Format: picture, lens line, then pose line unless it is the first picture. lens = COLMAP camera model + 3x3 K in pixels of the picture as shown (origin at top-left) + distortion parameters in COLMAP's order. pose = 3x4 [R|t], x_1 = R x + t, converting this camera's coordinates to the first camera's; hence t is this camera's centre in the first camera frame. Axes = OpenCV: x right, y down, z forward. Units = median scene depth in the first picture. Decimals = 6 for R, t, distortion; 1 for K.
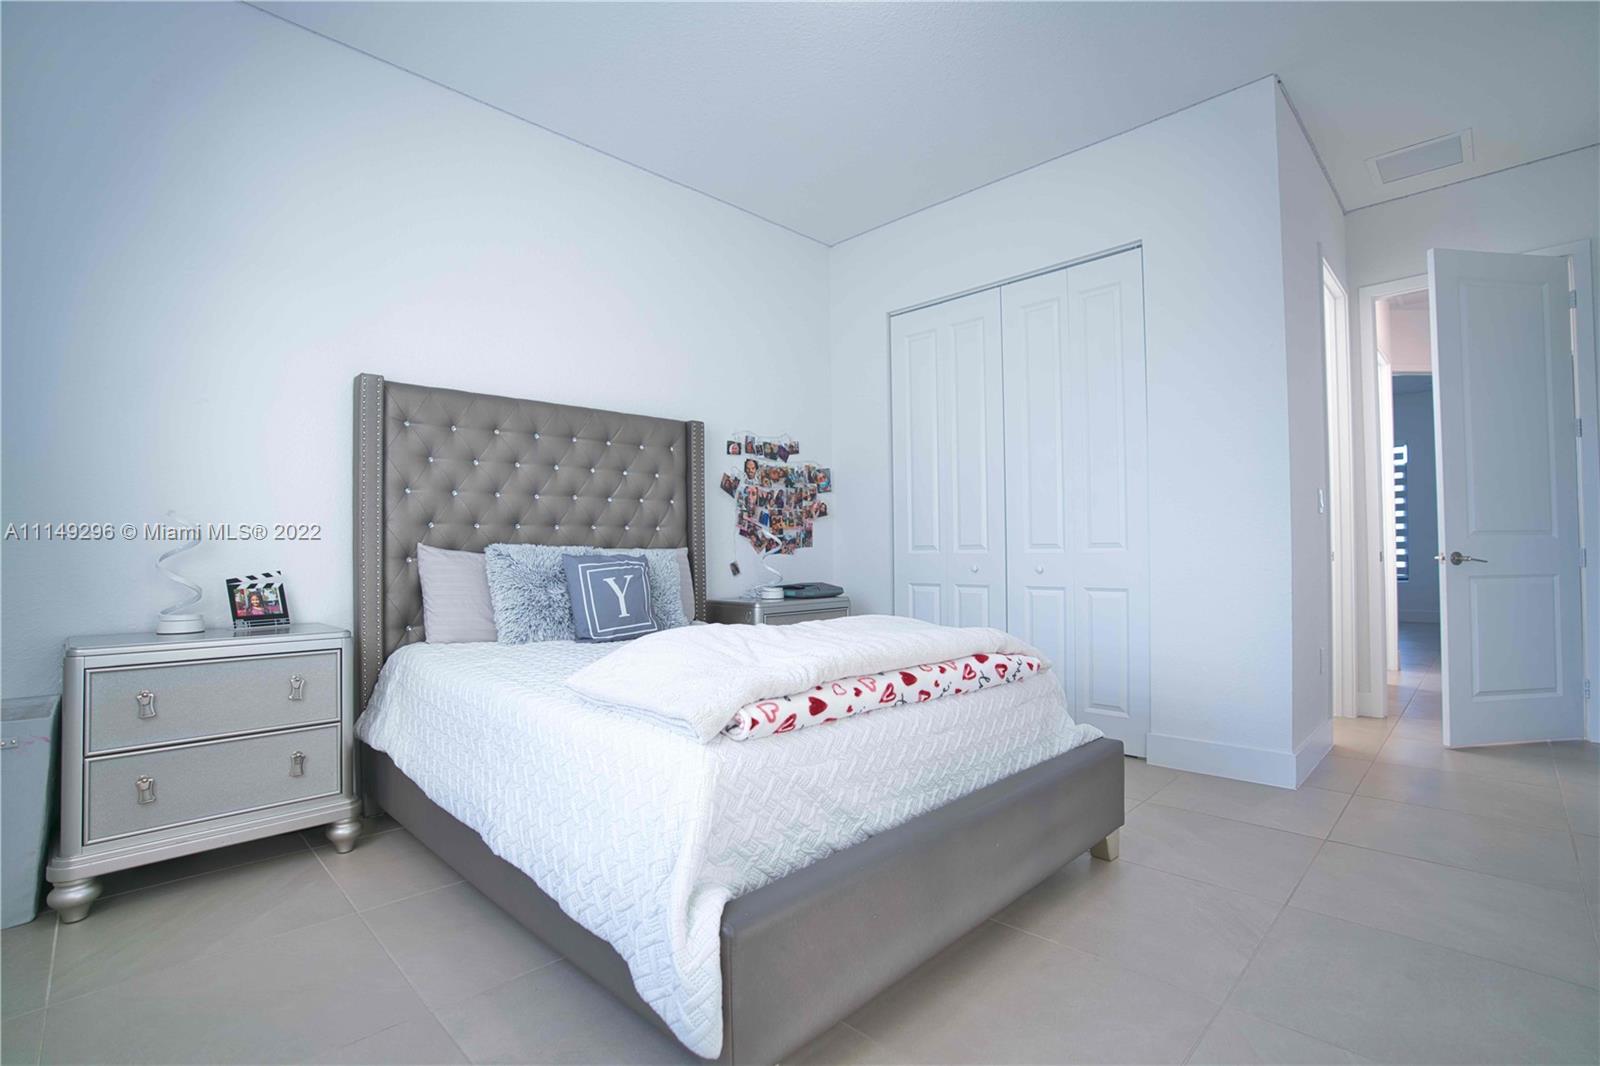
lens RADIAL K [[739.9, 0, 800.0], [0, 739.9, 533.0], [0, 0, 1]] dist [-0.069621, 0.028339]
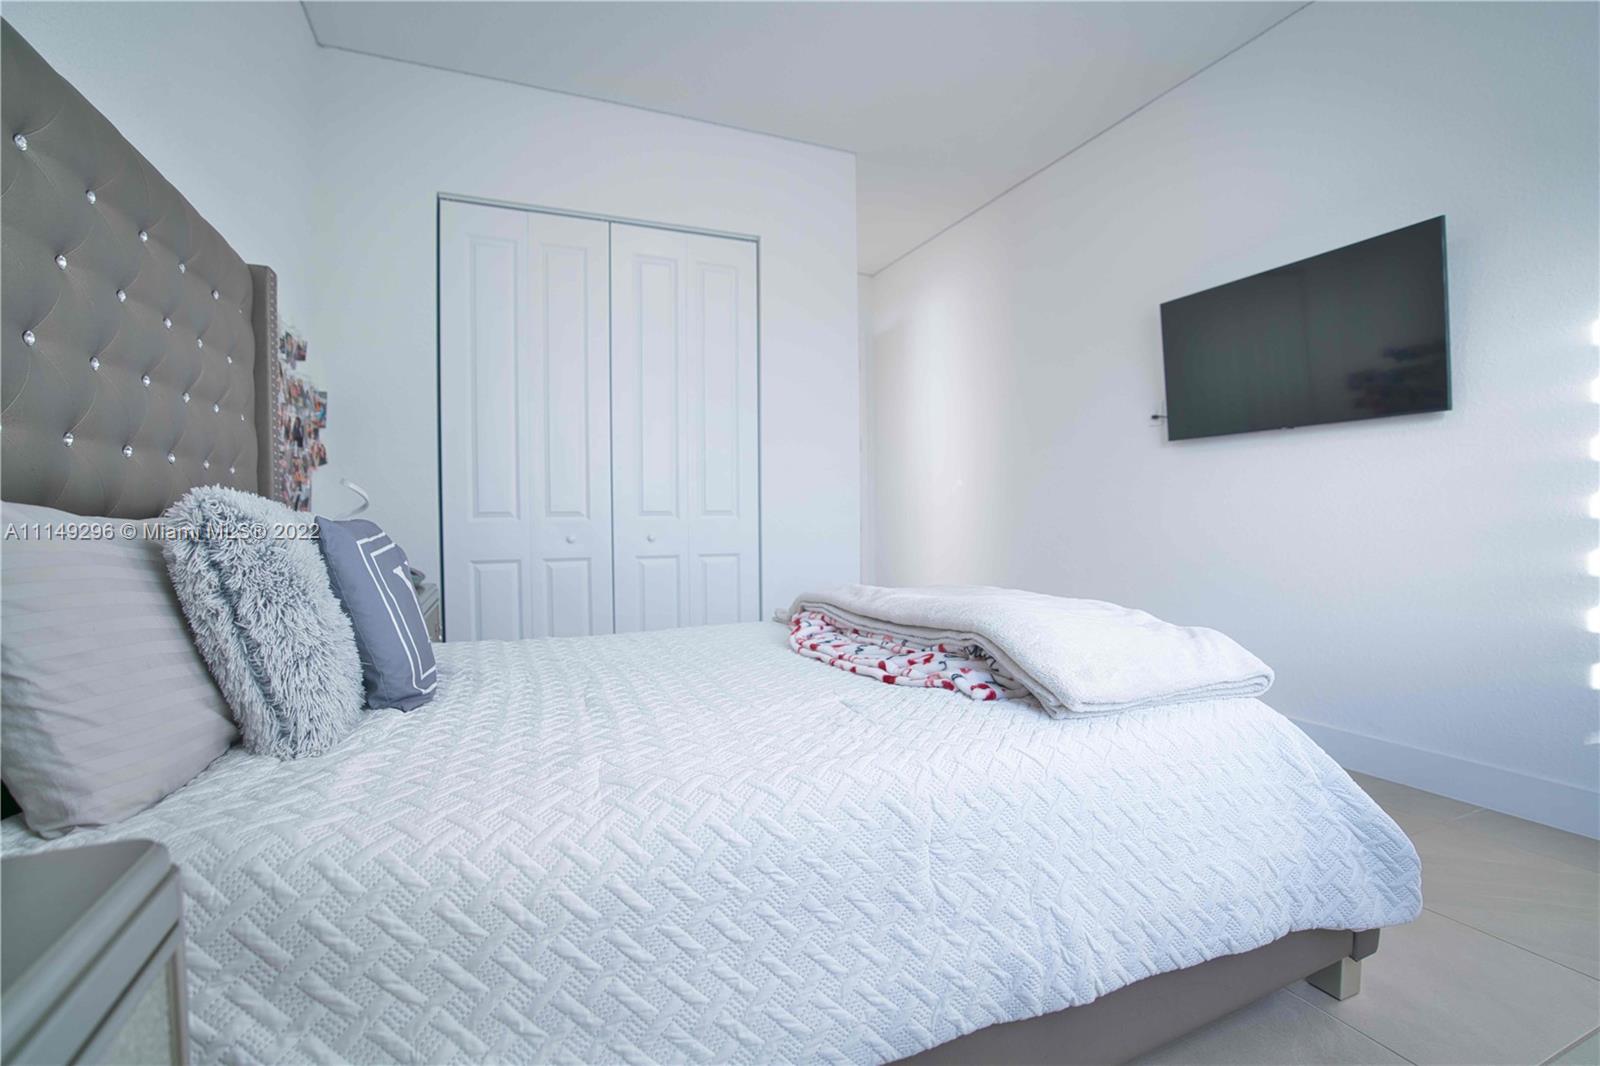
lens RADIAL K [[731.3, 0, 806.8], [0, 731.3, 538.6], [0, 0, 1]] dist [-0.067271, 0.025587]
pose [[0.369715, -0.021062, 0.928906, -0.424695], [-0.020272, 0.999322, 0.030727, 0.015279], [-0.928924, -0.030191, 0.369038, 0.405920]]
